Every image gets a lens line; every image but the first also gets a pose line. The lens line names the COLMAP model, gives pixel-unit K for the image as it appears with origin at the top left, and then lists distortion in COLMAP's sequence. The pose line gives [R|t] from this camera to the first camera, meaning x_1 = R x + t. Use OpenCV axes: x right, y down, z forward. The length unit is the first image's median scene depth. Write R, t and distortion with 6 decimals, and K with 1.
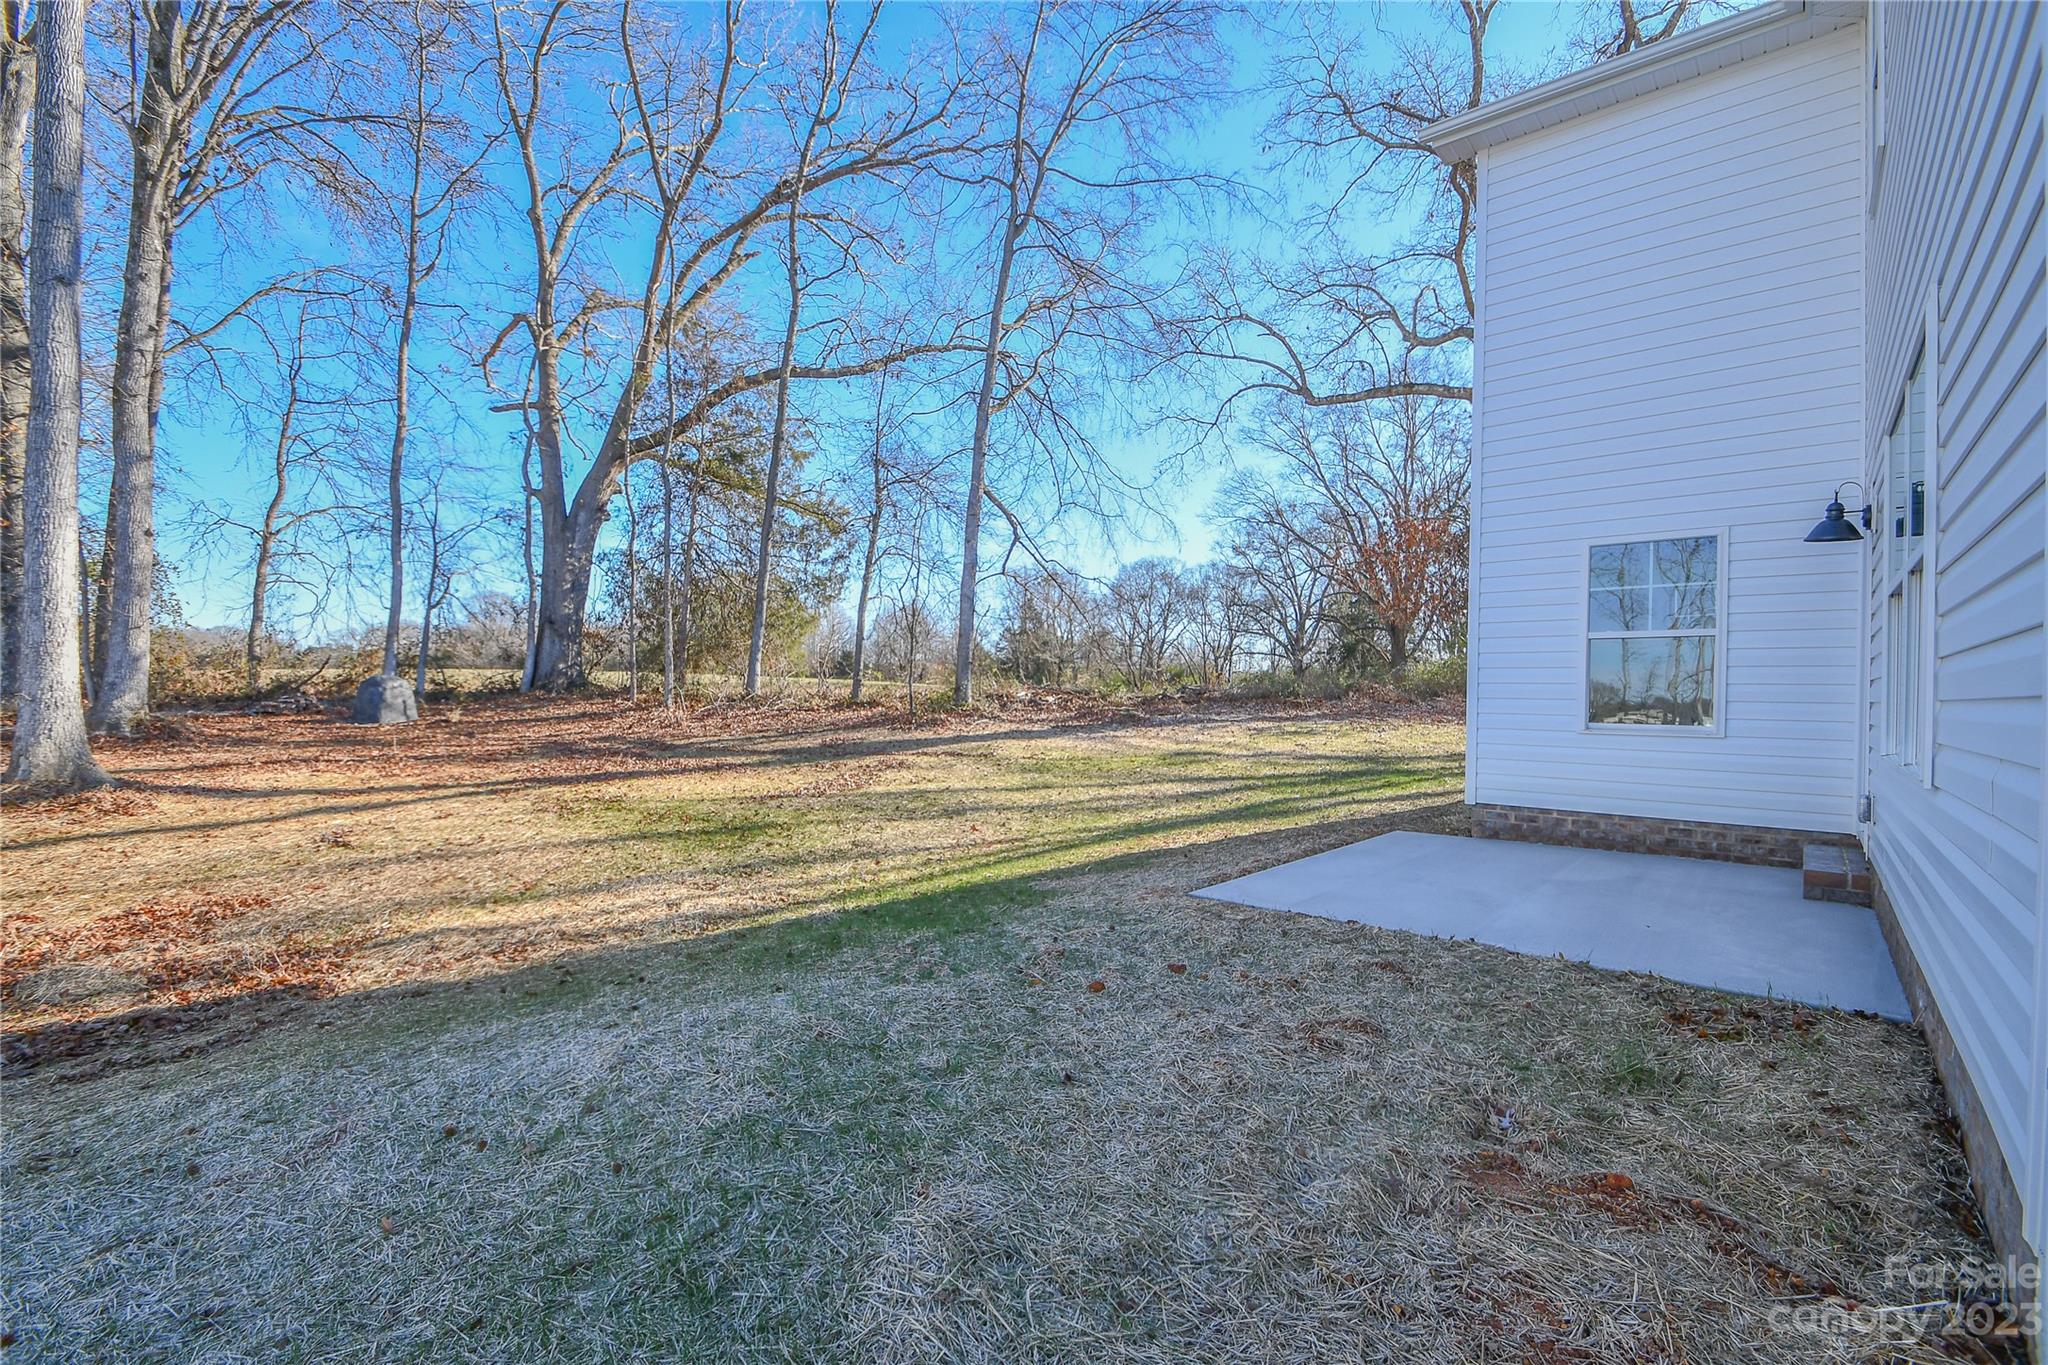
lens RADIAL K [[892.6, 0, 1013.4], [0, 892.6, 691.1], [0, 0, 1]] dist [-0.000448, -0.000885]
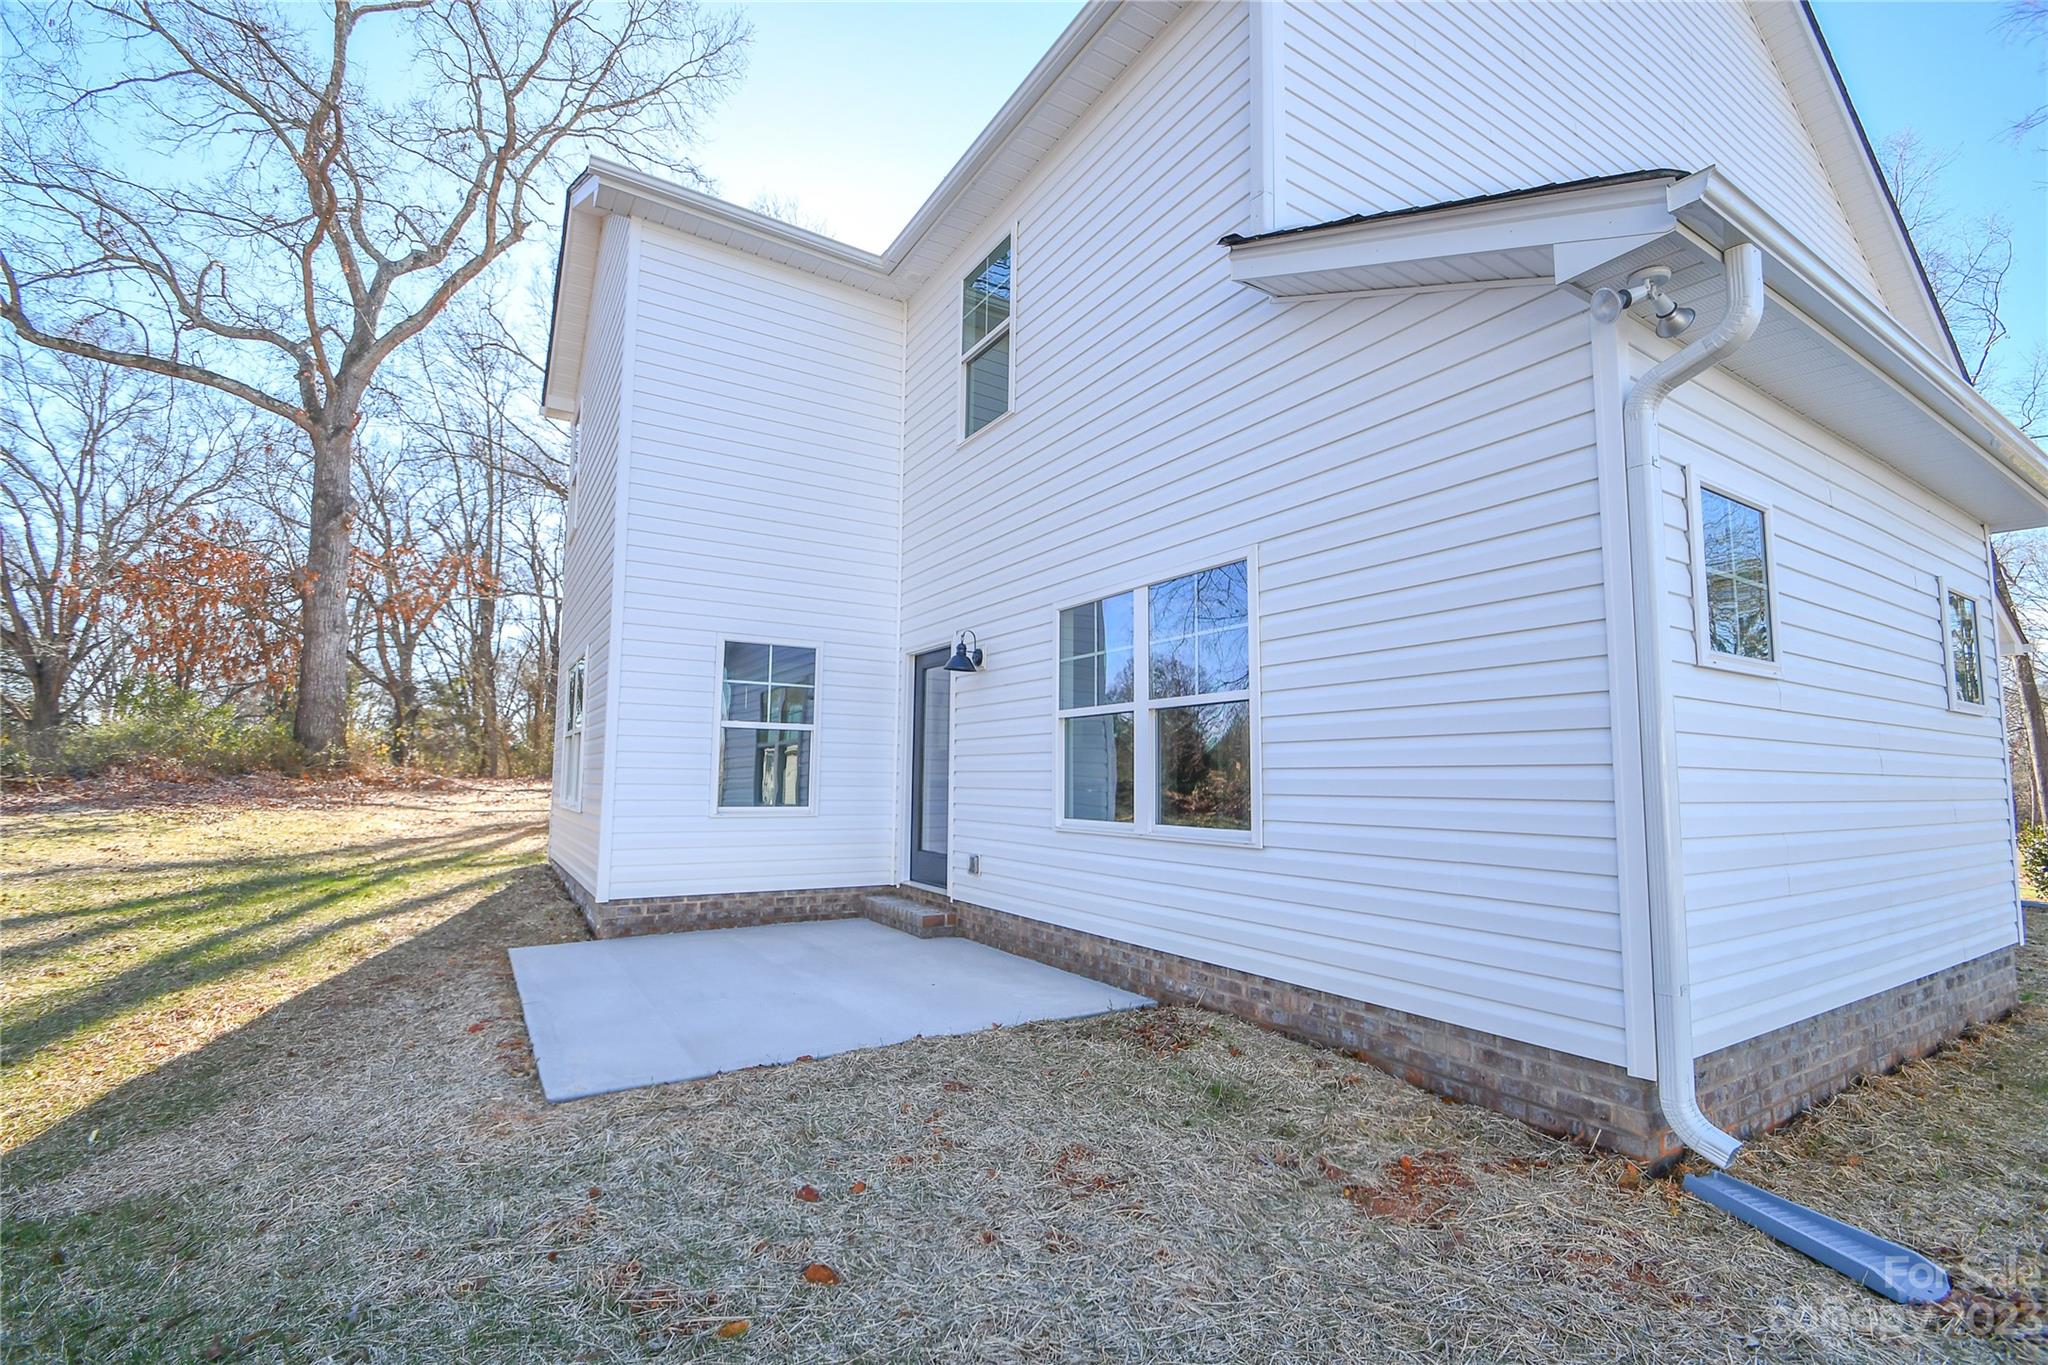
lens RADIAL K [[892.6, 0, 1013.4], [0, 892.6, 691.1], [0, 0, 1]] dist [-0.000448, -0.000885]
pose [[0.291435, 0.087224, 0.952606, -0.254755], [-0.009718, 0.996053, -0.088229, -0.010467], [-0.956541, 0.016456, 0.291132, 0.352070]]
